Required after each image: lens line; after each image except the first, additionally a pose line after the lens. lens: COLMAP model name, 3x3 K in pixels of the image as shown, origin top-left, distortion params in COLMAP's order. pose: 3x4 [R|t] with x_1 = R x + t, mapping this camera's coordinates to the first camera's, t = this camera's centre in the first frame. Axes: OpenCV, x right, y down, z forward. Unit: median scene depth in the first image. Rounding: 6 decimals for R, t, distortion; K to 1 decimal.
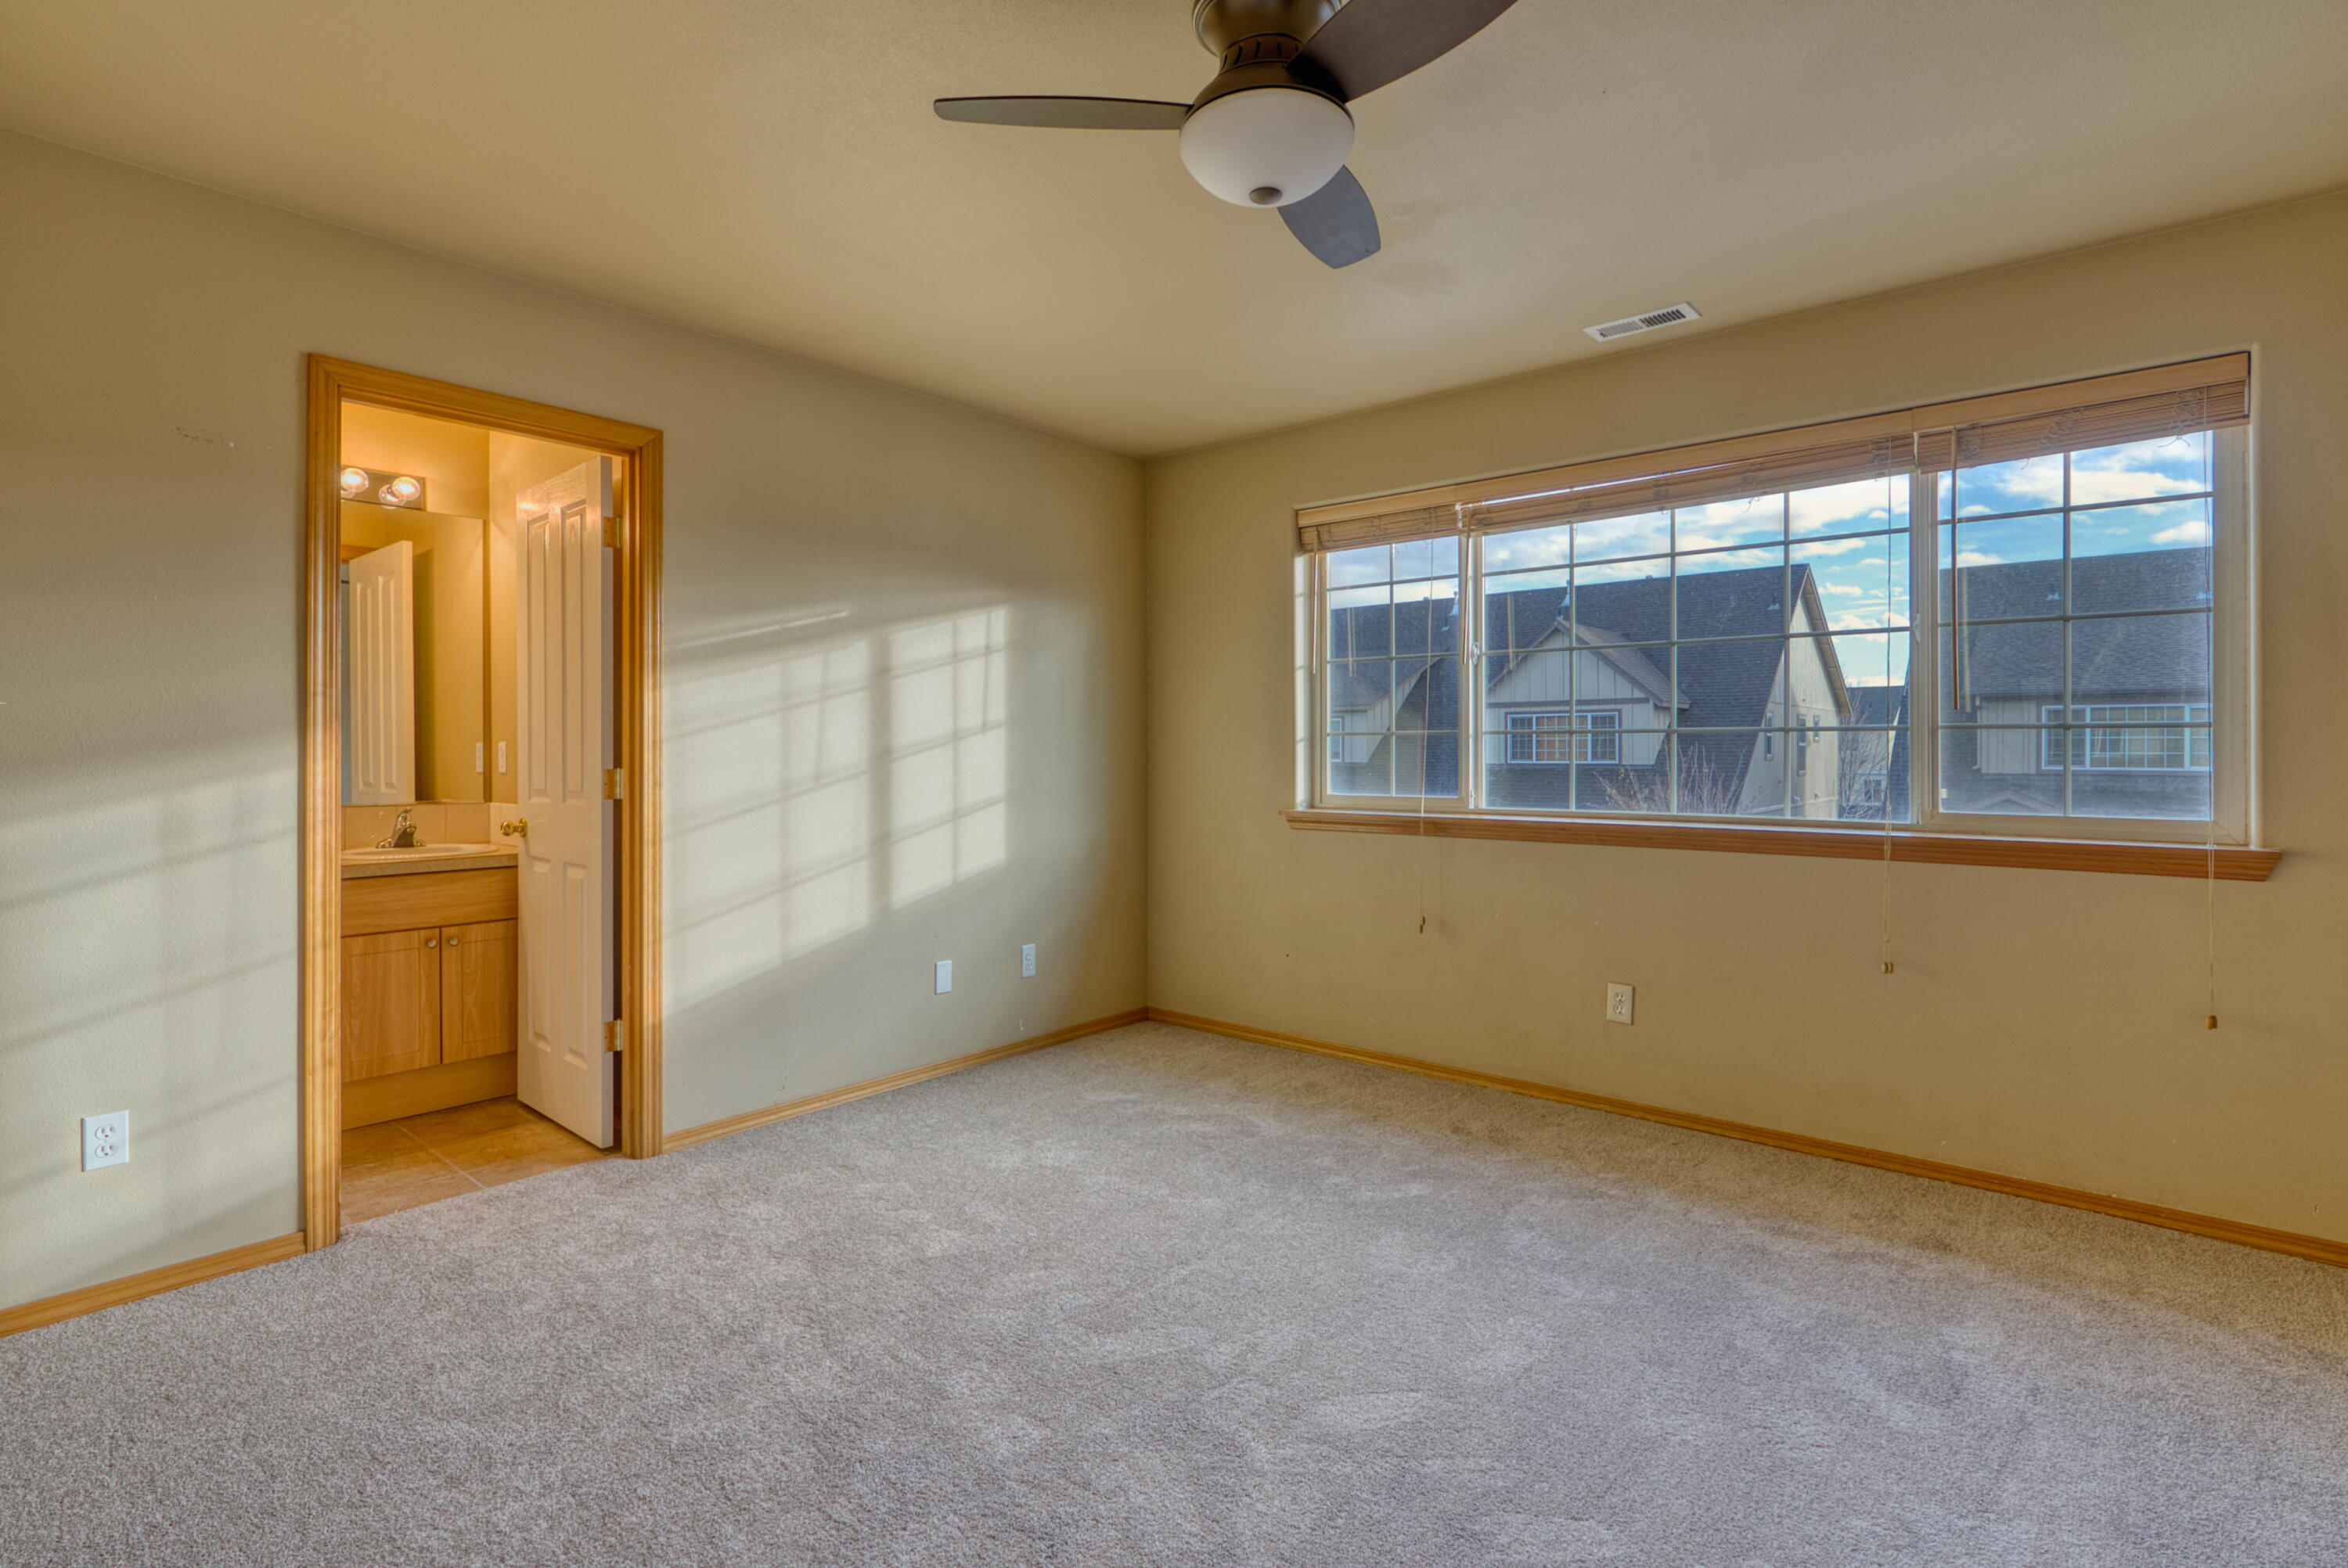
lens RADIAL K [[1103.6, 0, 1186.6], [0, 1103.6, 753.9], [0, 0, 1]] dist [-0.001463, 0.000039]
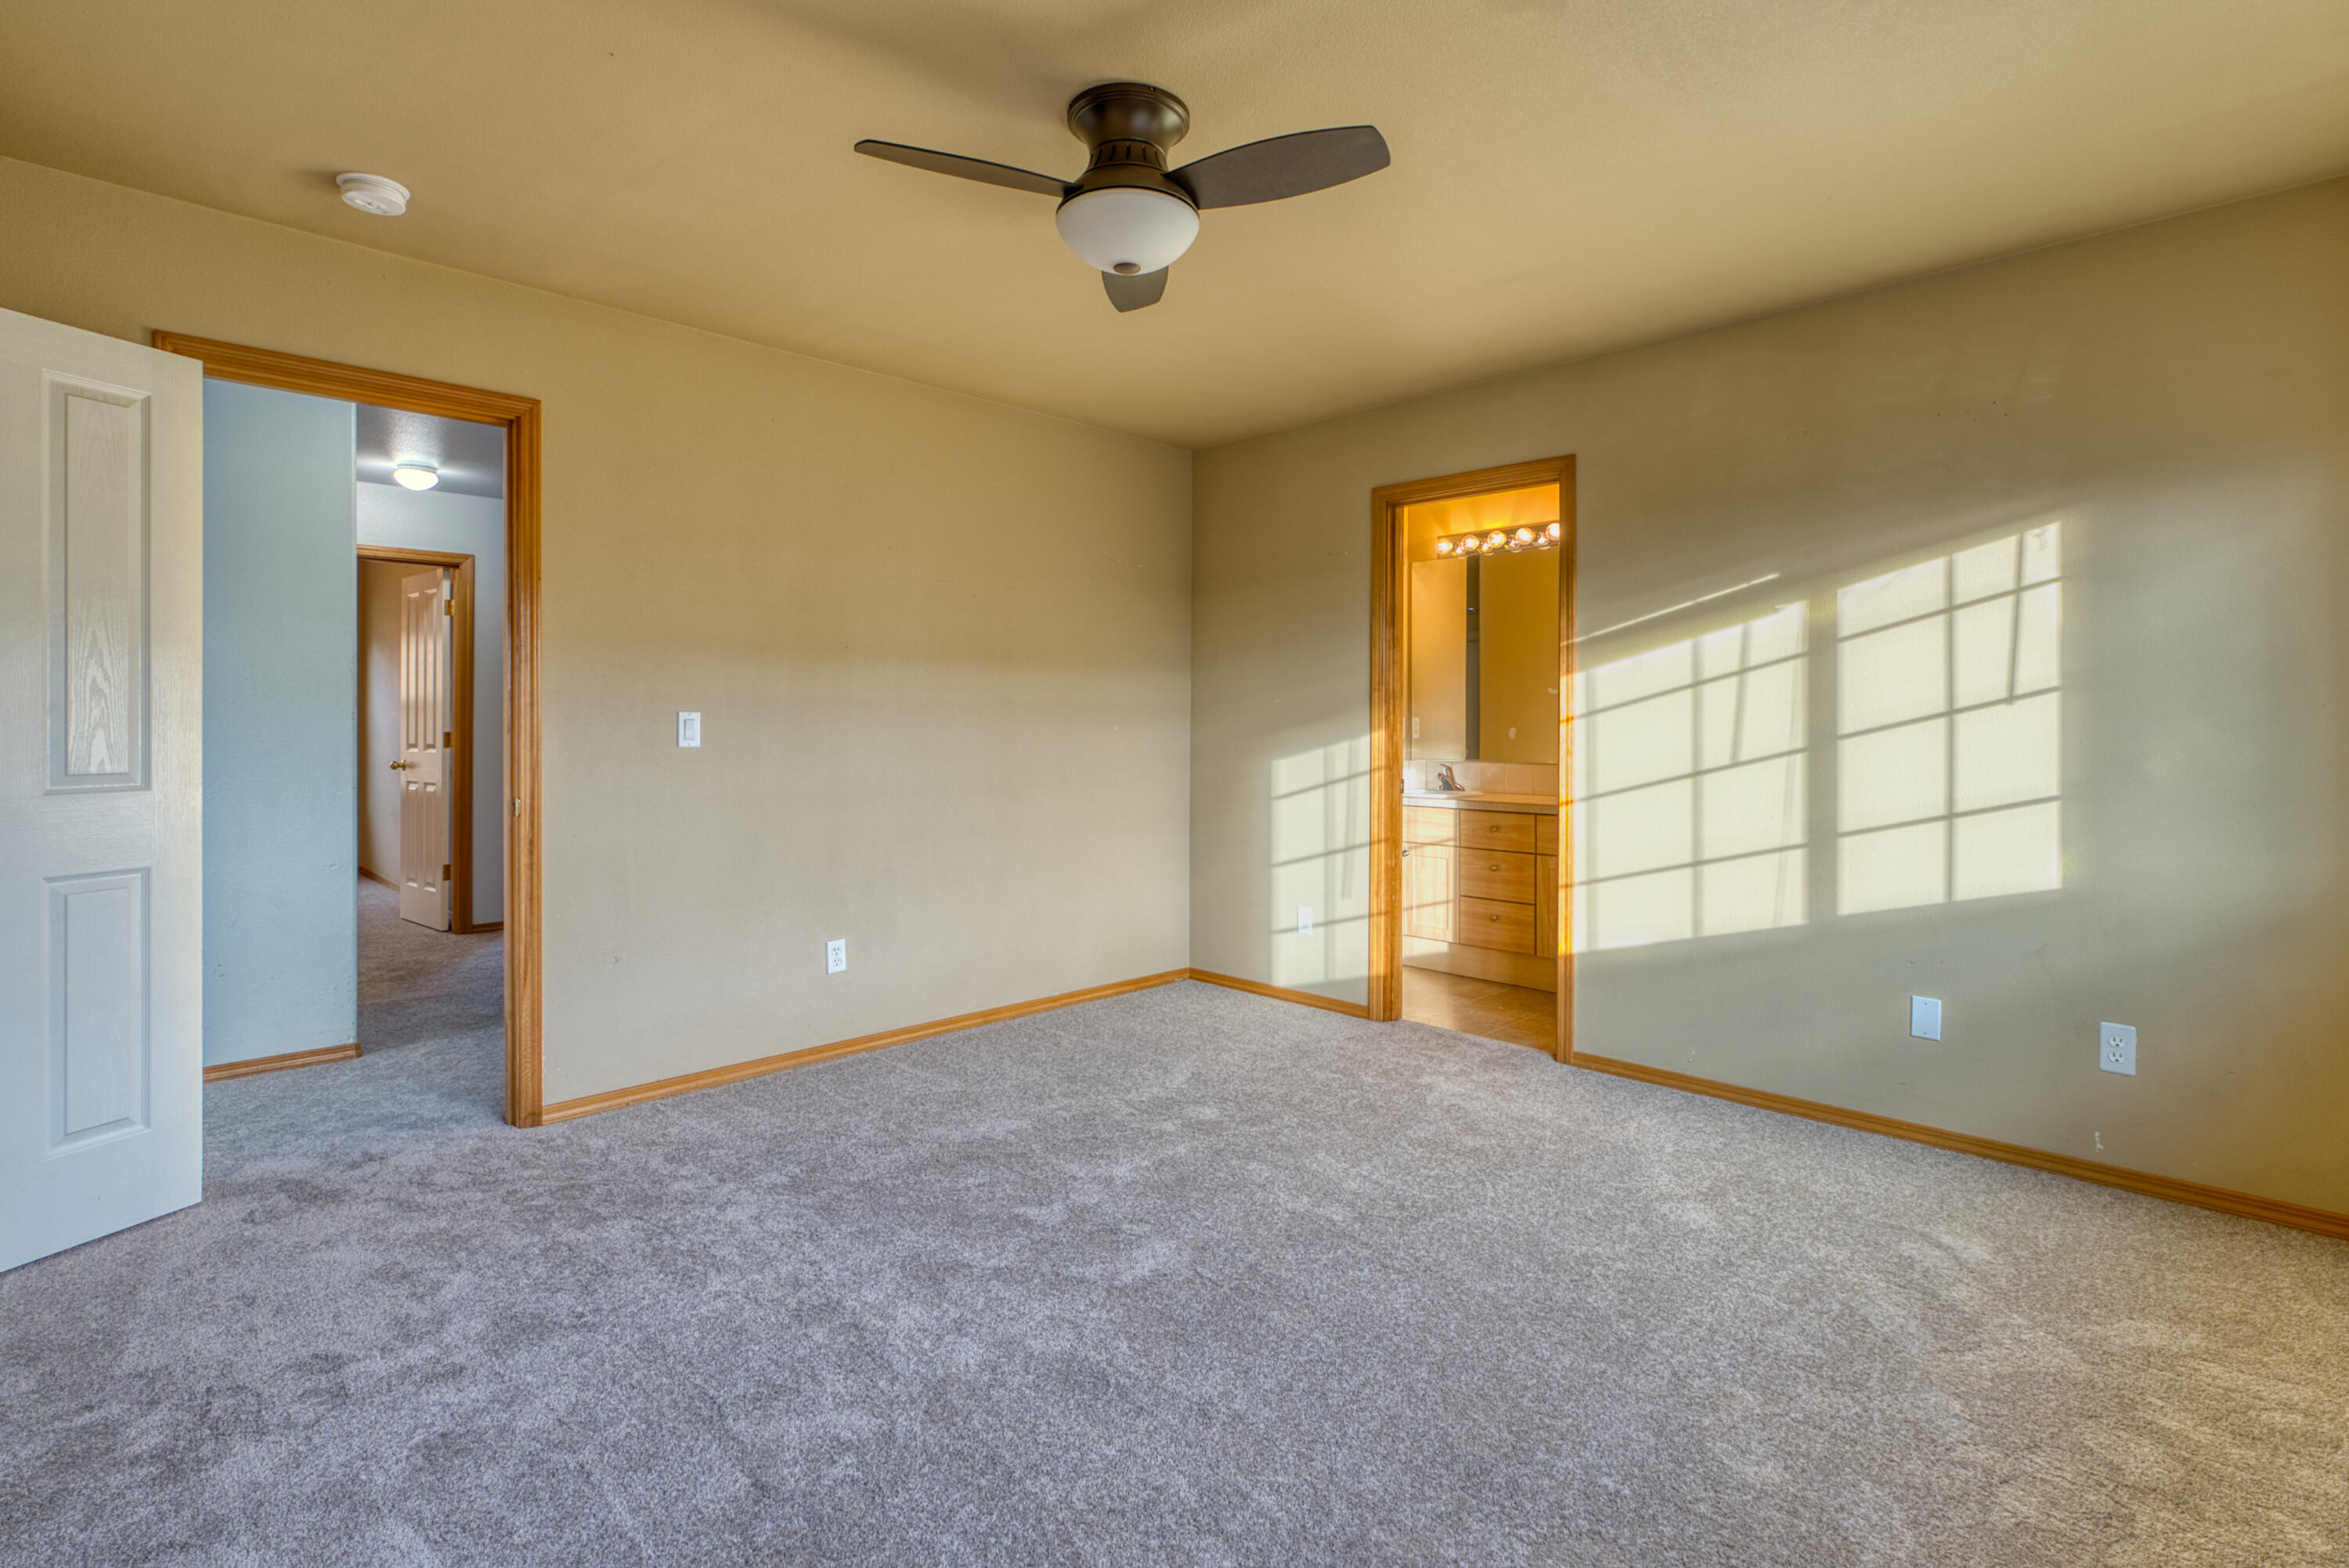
lens RADIAL K [[1138.2, 0, 1170.1], [0, 1138.2, 742.8], [0, 0, 1]] dist [-0.014387, 0.000392]
pose [[-0.090875, 0.017201, -0.995714, 0.657908], [-0.007385, 0.999812, 0.017946, -0.003280], [0.995835, 0.008984, -0.090731, 0.581880]]
